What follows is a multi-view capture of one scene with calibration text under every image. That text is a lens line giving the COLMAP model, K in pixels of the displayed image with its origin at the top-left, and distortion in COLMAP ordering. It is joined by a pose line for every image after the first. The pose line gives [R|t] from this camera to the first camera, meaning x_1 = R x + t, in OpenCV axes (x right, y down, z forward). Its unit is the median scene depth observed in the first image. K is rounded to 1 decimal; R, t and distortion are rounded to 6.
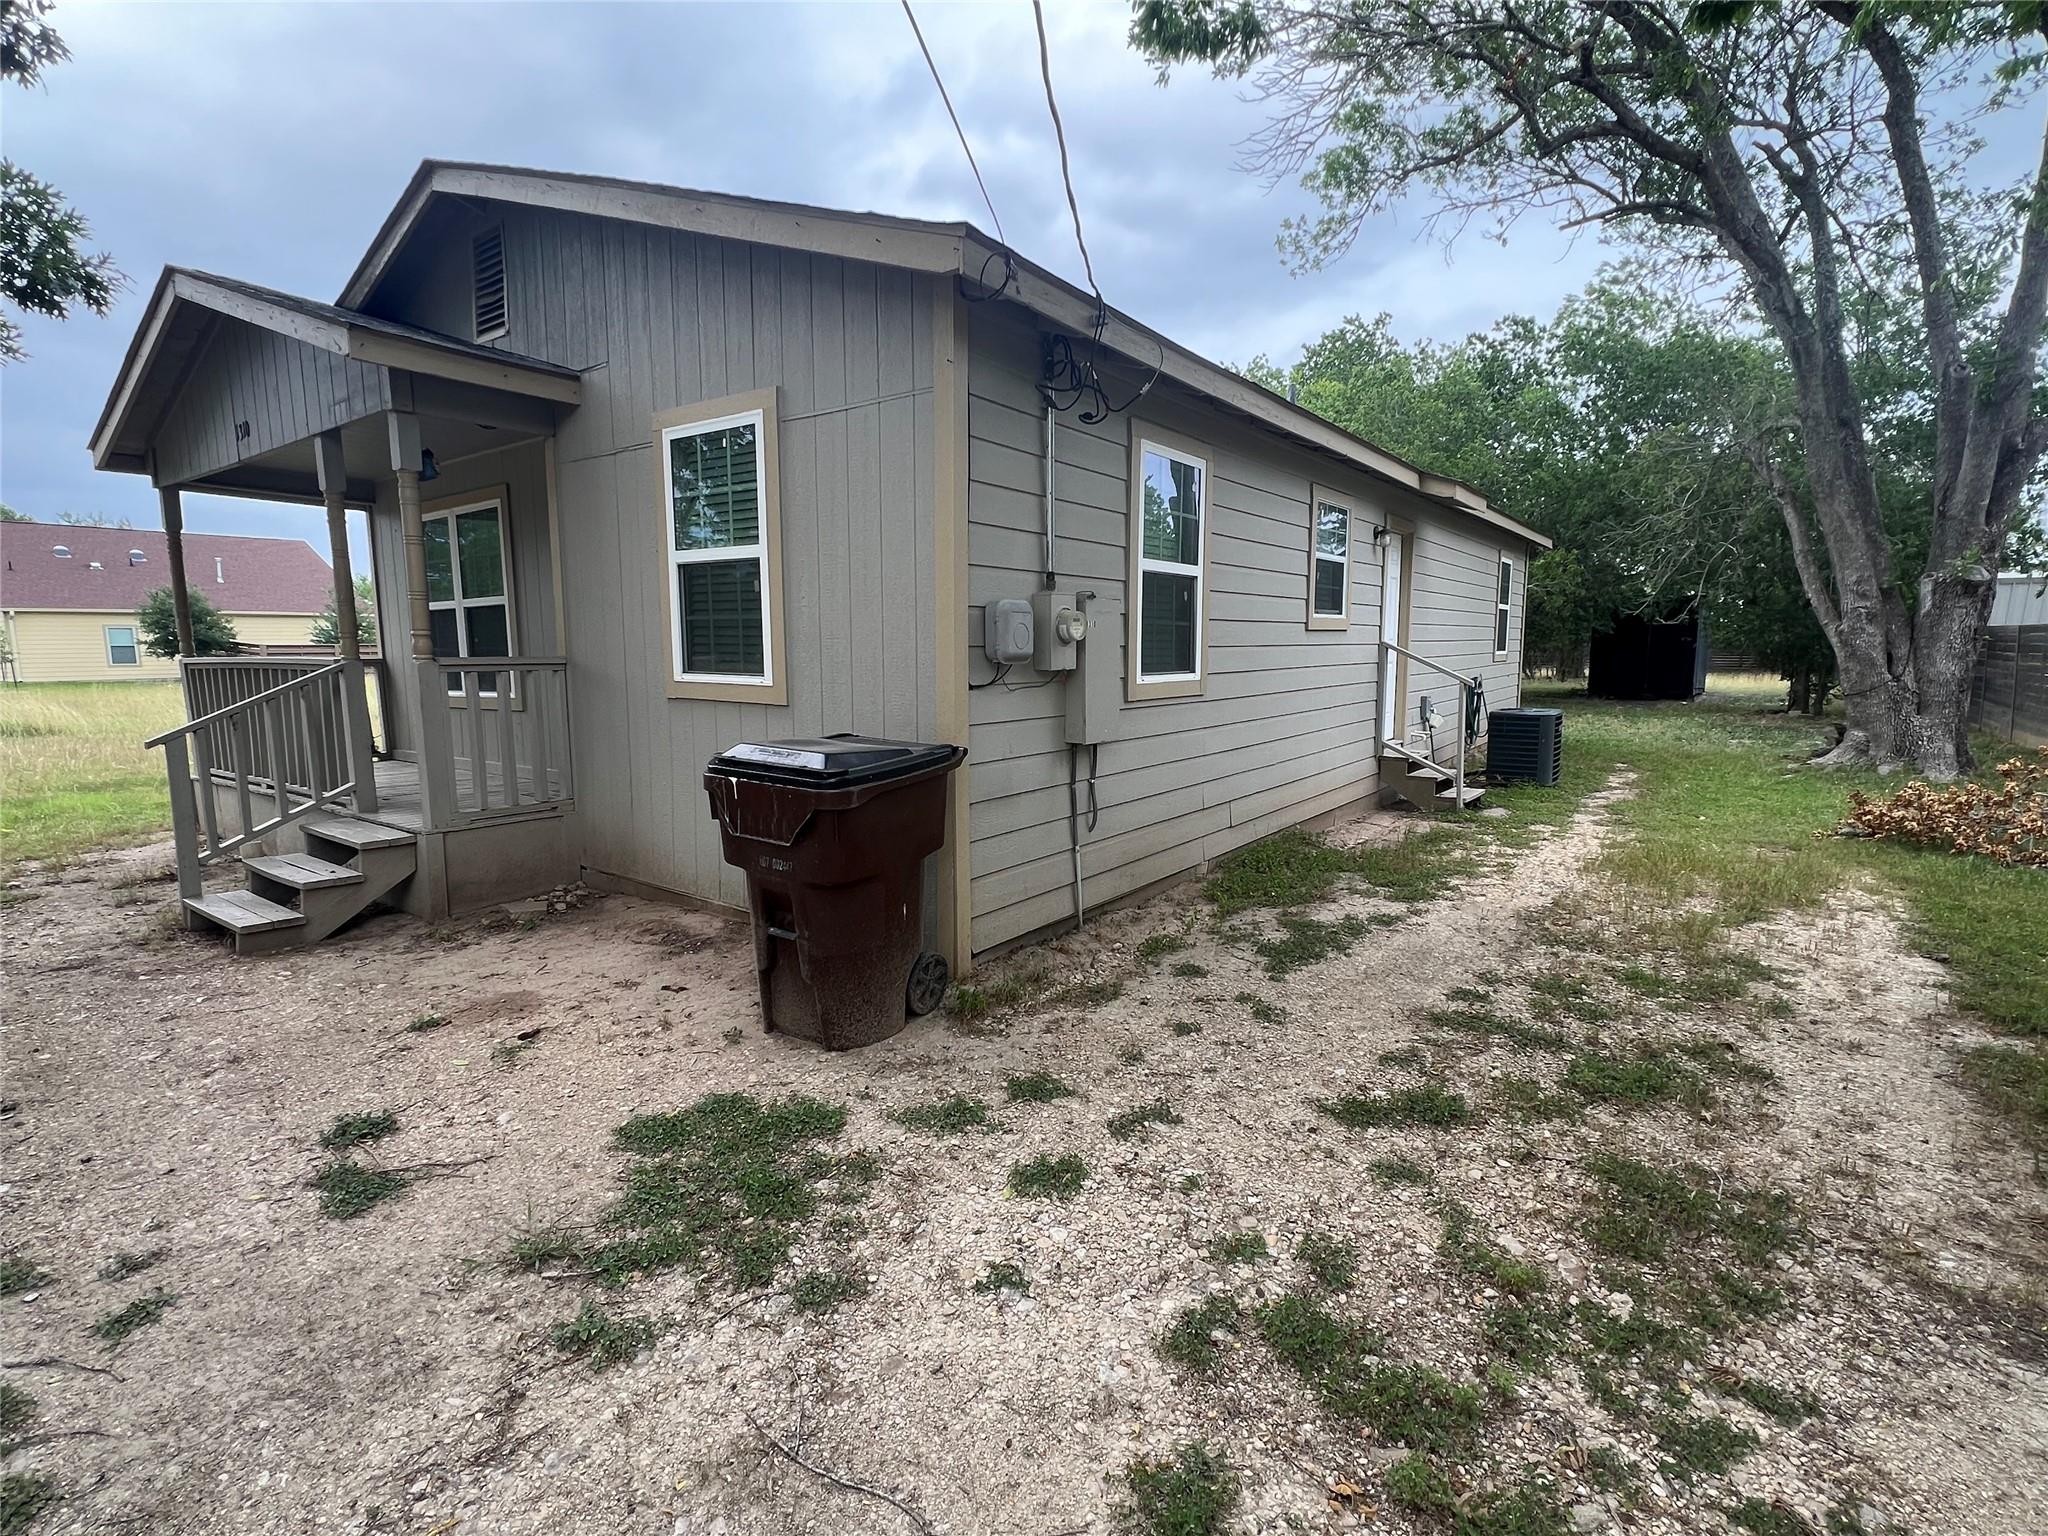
lens RADIAL K [[962.0, 0, 1029.6], [0, 962.0, 772.6], [0, 0, 1]] dist [0.004811, 0.000401]
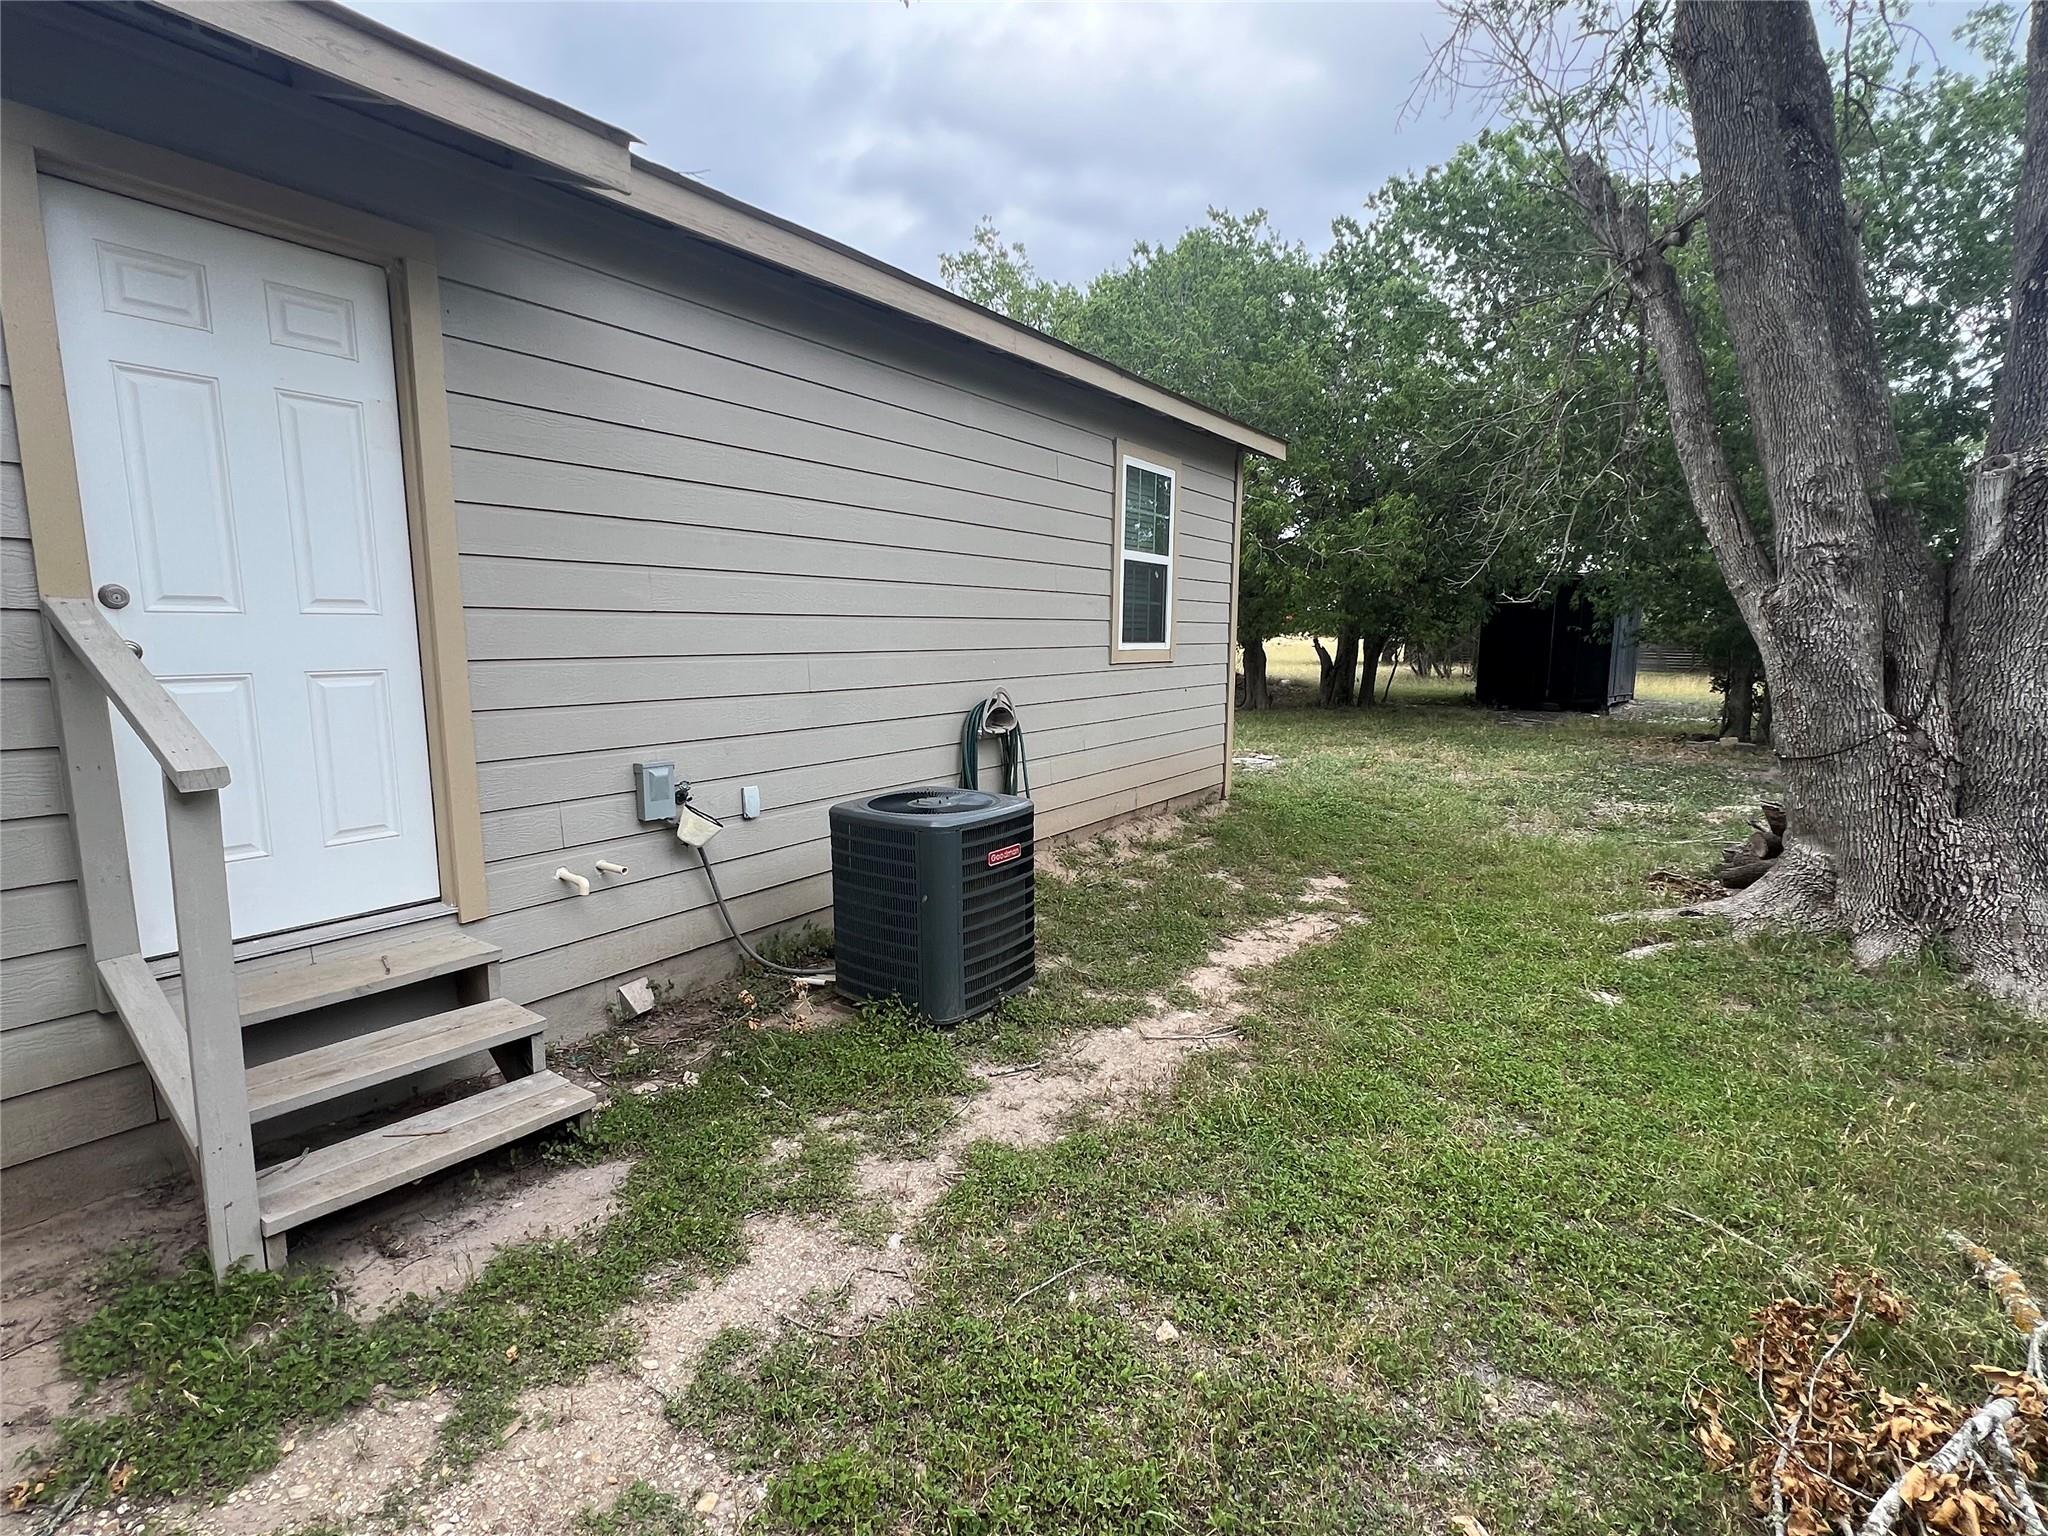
lens RADIAL K [[962.0, 0, 1021.8], [0, 962.0, 771.4], [0, 0, 1]] dist [0.004811, 0.000401]
pose [[0.999836, 0.010680, 0.014622, 0.516489], [-0.010872, 0.999855, 0.013122, -0.077894], [-0.014480, -0.013279, 0.999807, 0.594889]]
